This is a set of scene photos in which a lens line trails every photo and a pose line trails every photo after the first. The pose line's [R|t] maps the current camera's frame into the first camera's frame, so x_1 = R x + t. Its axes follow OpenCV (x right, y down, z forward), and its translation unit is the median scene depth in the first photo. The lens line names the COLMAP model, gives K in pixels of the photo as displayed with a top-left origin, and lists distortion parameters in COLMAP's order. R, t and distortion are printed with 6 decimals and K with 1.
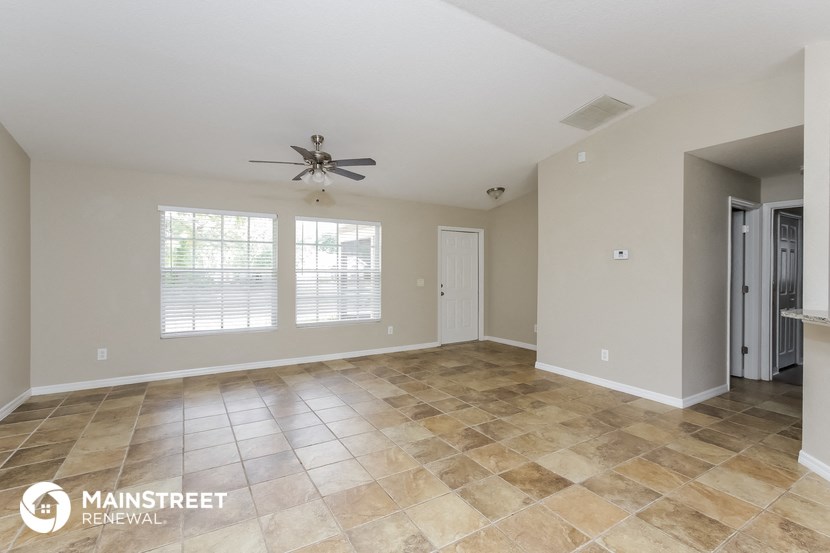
lens RADIAL K [[383.7, 0, 418.9], [0, 383.7, 273.1], [0, 0, 1]] dist [-0.002024, -0.000054]
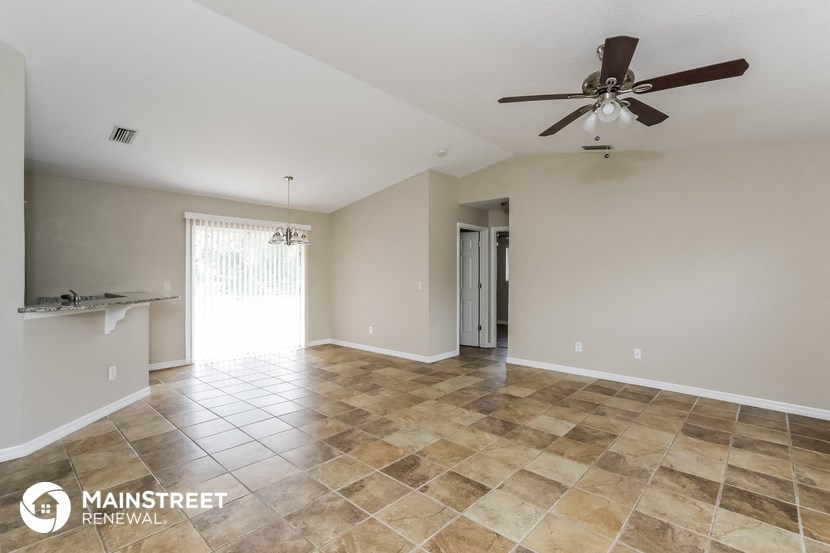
lens RADIAL K [[383.7, 0, 418.9], [0, 383.7, 273.1], [0, 0, 1]] dist [-0.002024, -0.000054]
pose [[-0.959190, -0.009241, -0.282611, 0.247344], [-0.010570, 0.999939, 0.003175, -0.011424], [0.282564, 0.006033, -0.959229, 2.082723]]
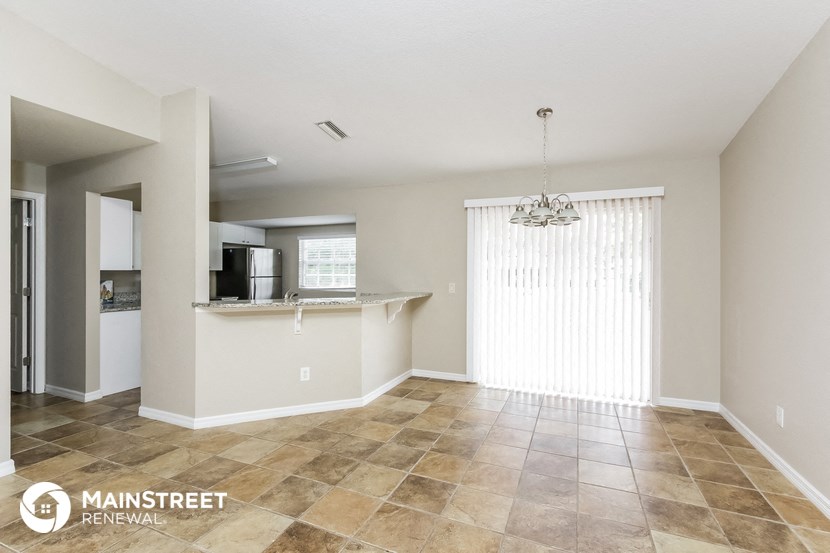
lens RADIAL K [[383.7, 0, 418.9], [0, 383.7, 273.1], [0, 0, 1]] dist [-0.002024, -0.000054]
pose [[-0.589115, -0.008356, 0.808006, -0.353520], [-0.000918, 0.999953, 0.009672, -0.007192], [-0.808049, 0.004956, -0.589094, 1.037337]]
